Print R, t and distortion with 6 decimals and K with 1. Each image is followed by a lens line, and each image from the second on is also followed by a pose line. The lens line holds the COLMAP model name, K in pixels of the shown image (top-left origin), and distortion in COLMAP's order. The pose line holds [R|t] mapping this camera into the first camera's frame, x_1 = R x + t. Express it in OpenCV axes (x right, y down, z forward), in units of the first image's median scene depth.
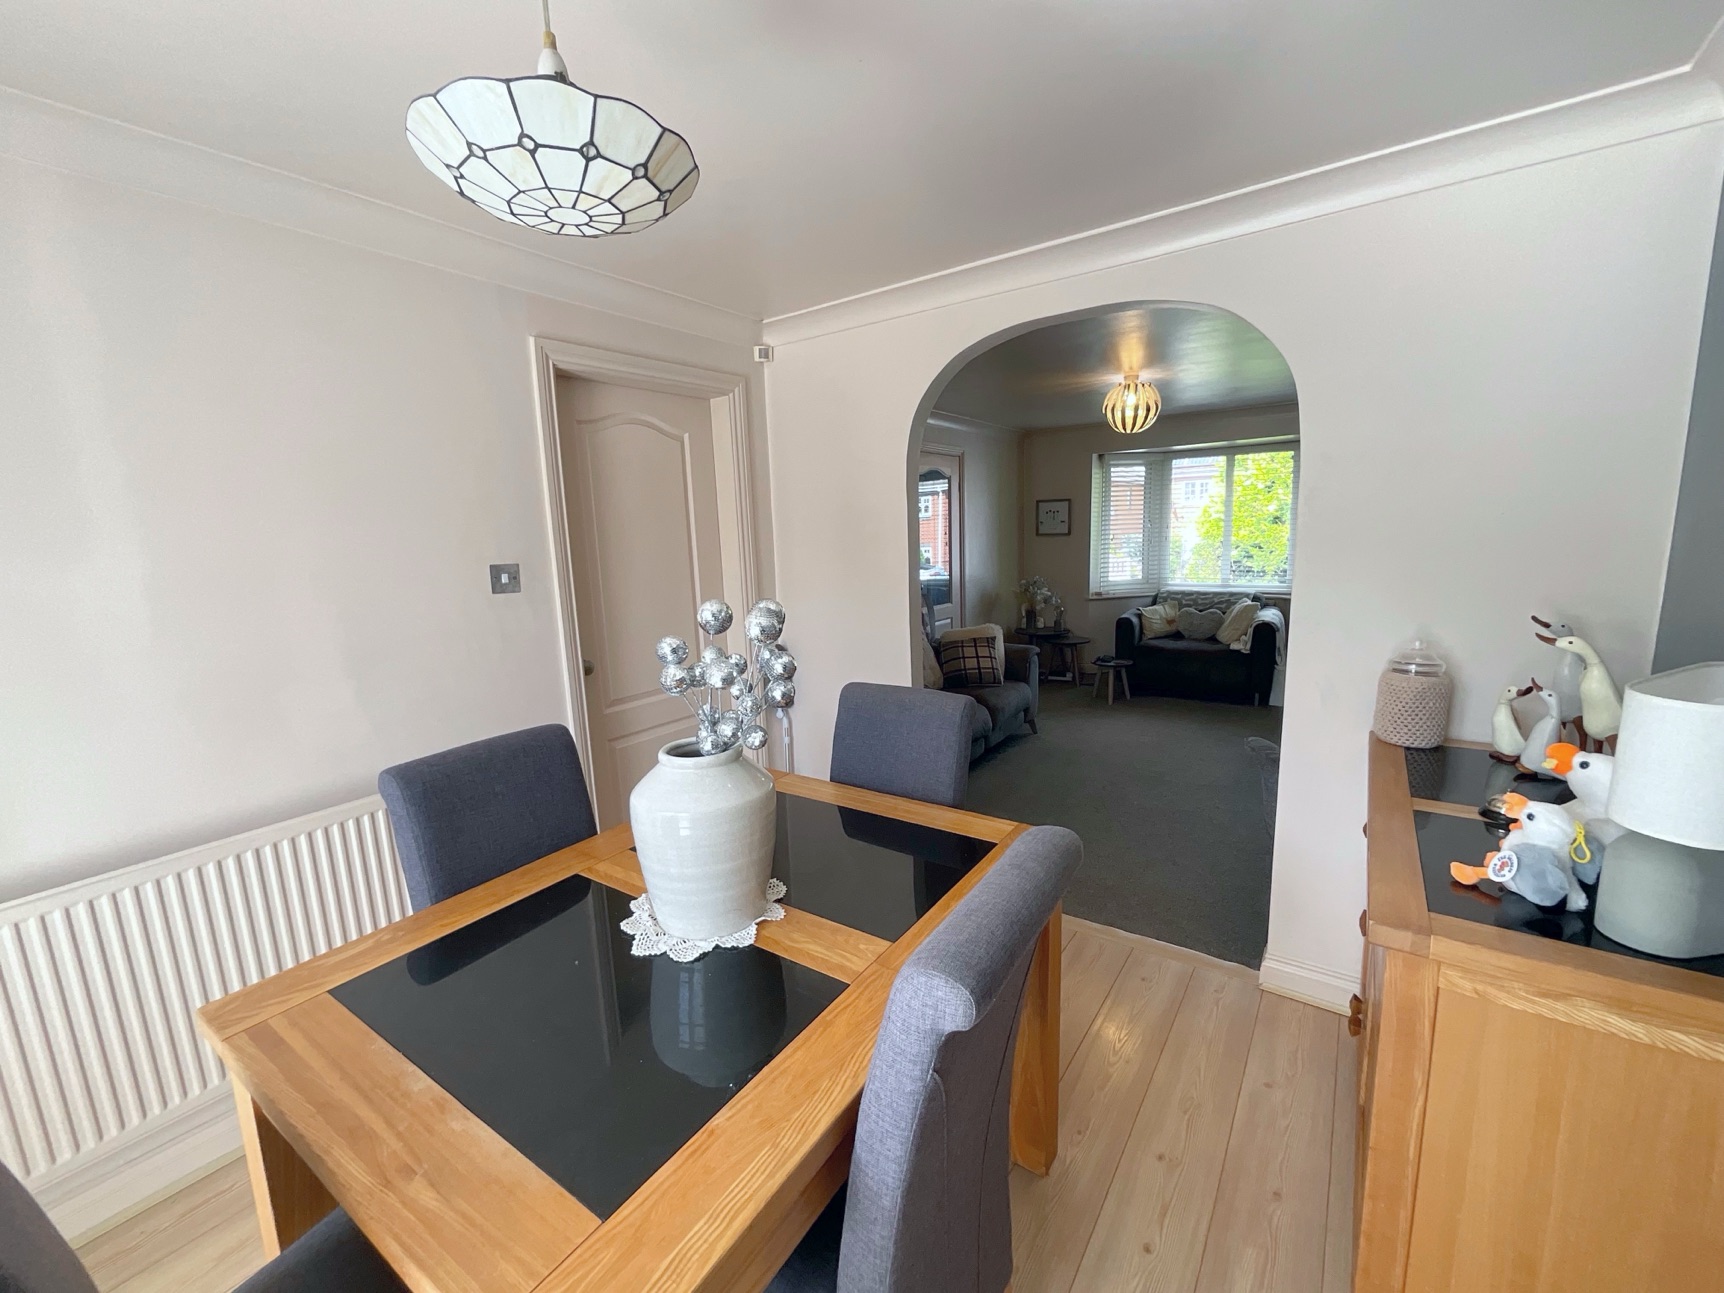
lens RADIAL K [[699.4, 0, 861.5], [0, 699.4, 645.8], [0, 0, 1]] dist [-0.003185, 0.000786]
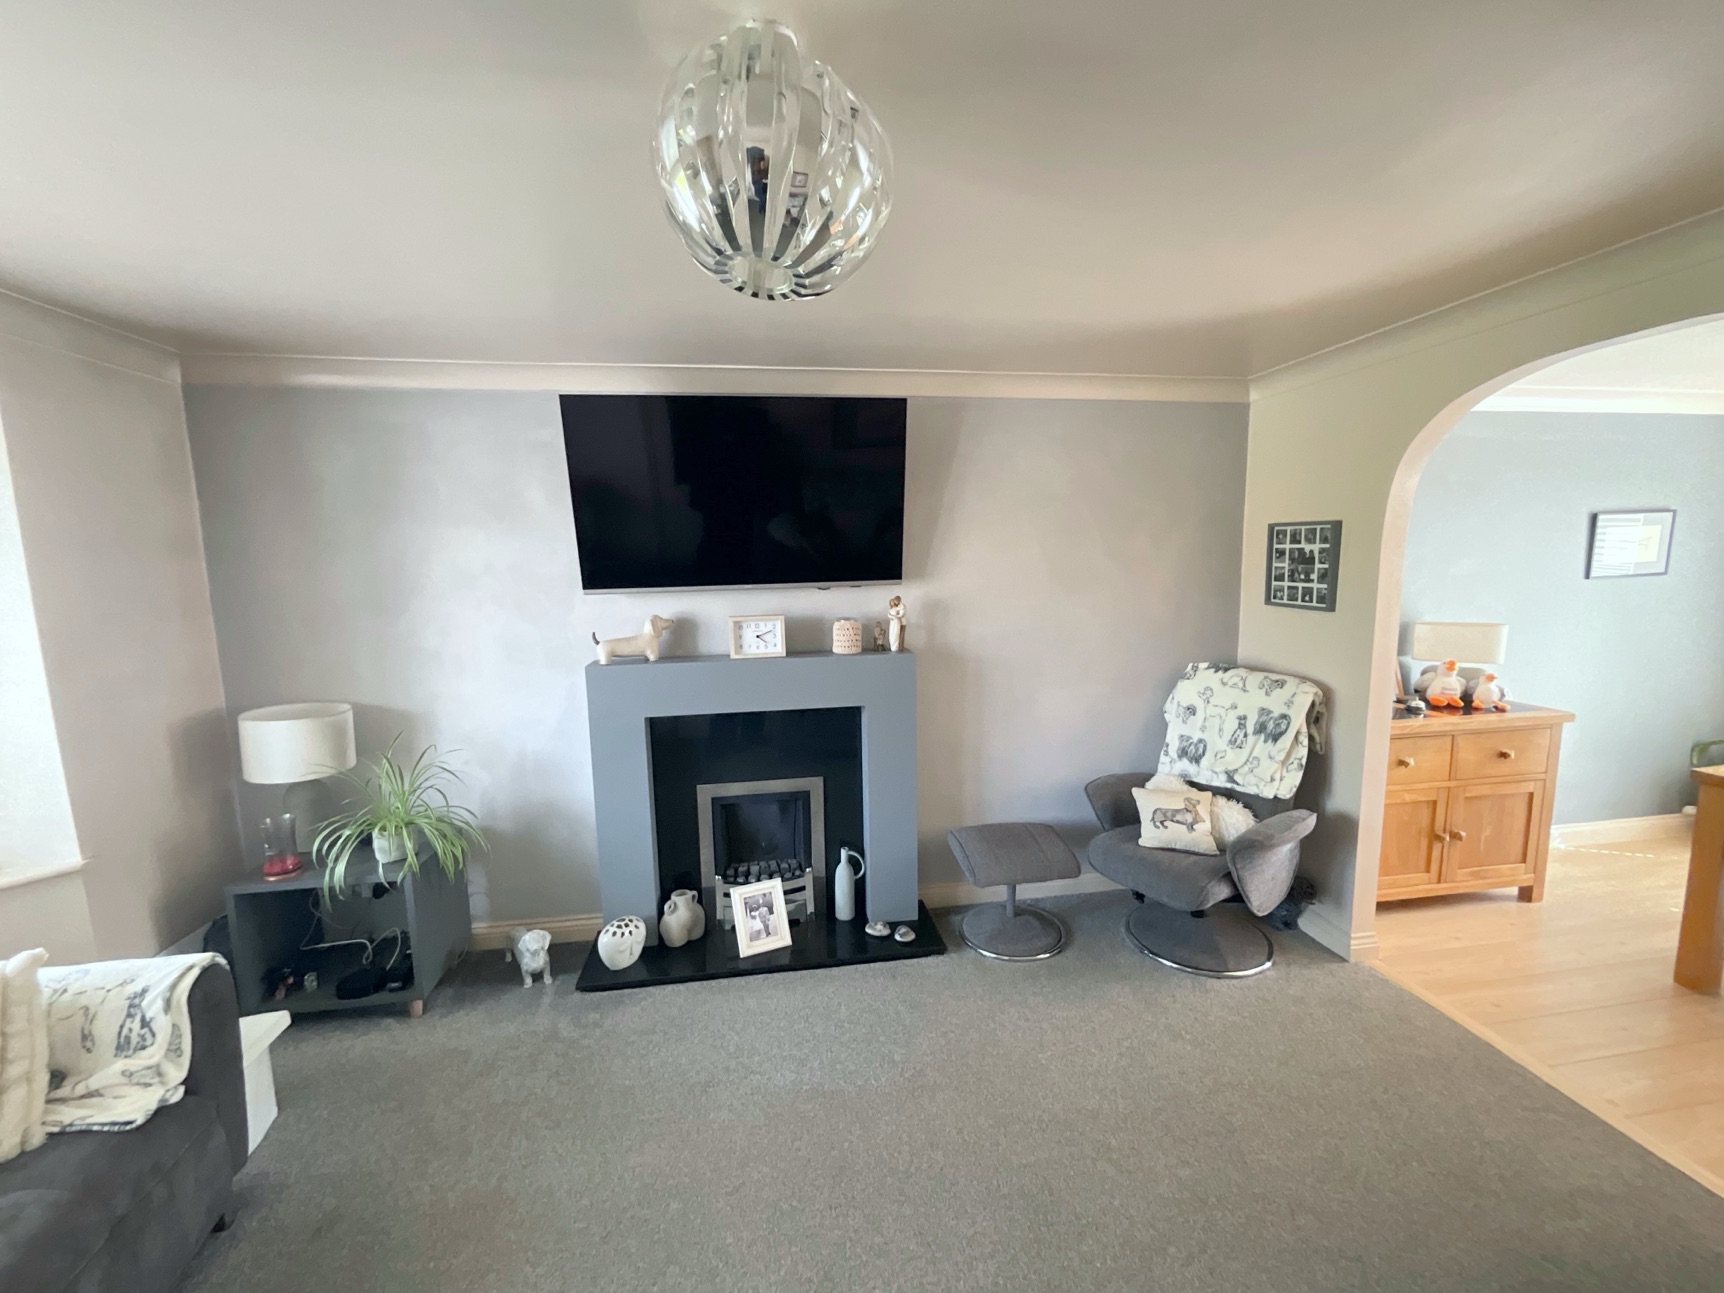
lens RADIAL K [[699.4, 0, 865.2], [0, 699.4, 649.4], [0, 0, 1]] dist [-0.003185, 0.000786]
pose [[-0.708263, -0.045363, 0.704490, 0.135879], [0.159074, 0.962013, 0.221871, -0.167783], [-0.687793, 0.269209, -0.674142, 0.847119]]
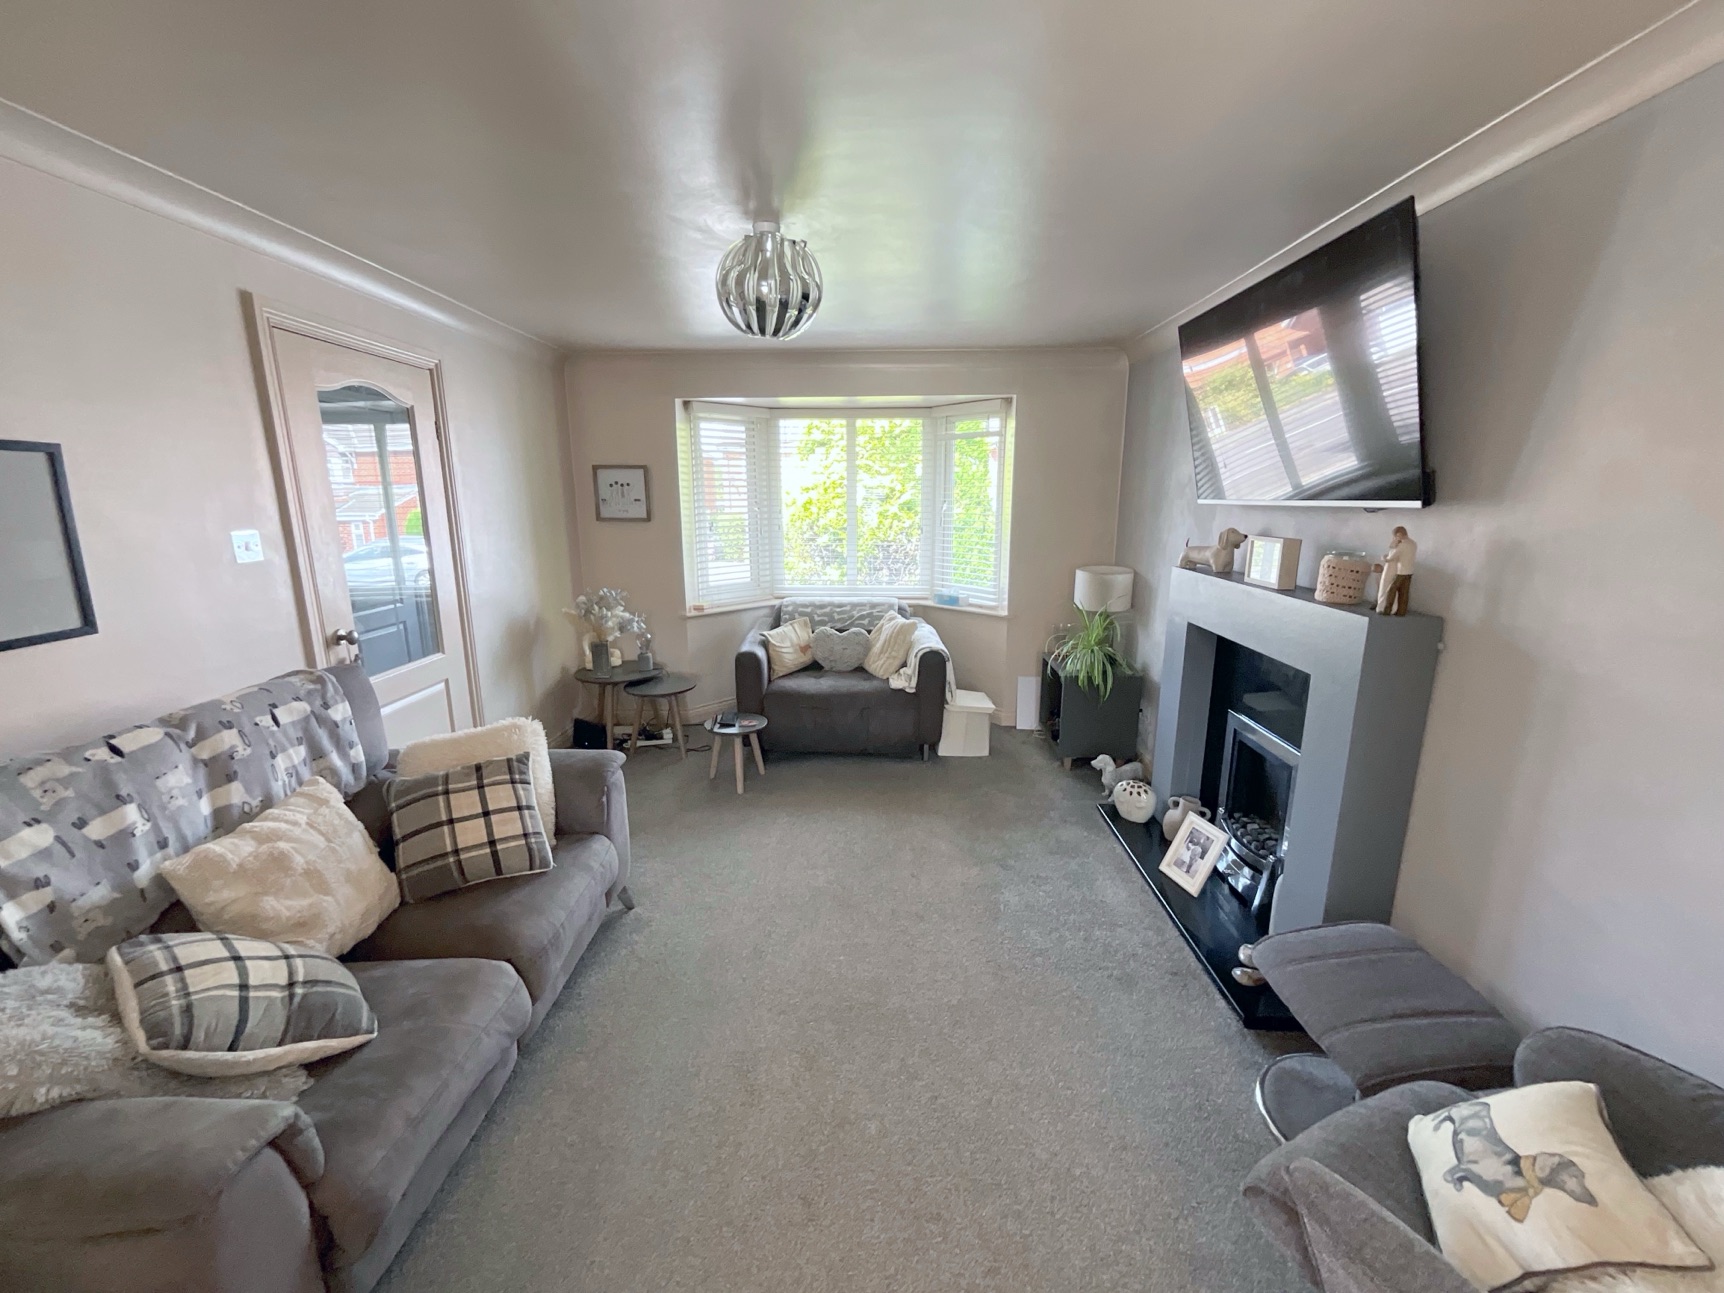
lens RADIAL K [[699.4, 0, 860.3], [0, 699.4, 647.9], [0, 0, 1]] dist [-0.003185, 0.000786]
pose [[0.825630, -0.089436, 0.557079, 0.094328], [0.065411, 0.995872, 0.062937, -0.076058], [-0.560408, -0.015523, 0.828071, 0.381995]]
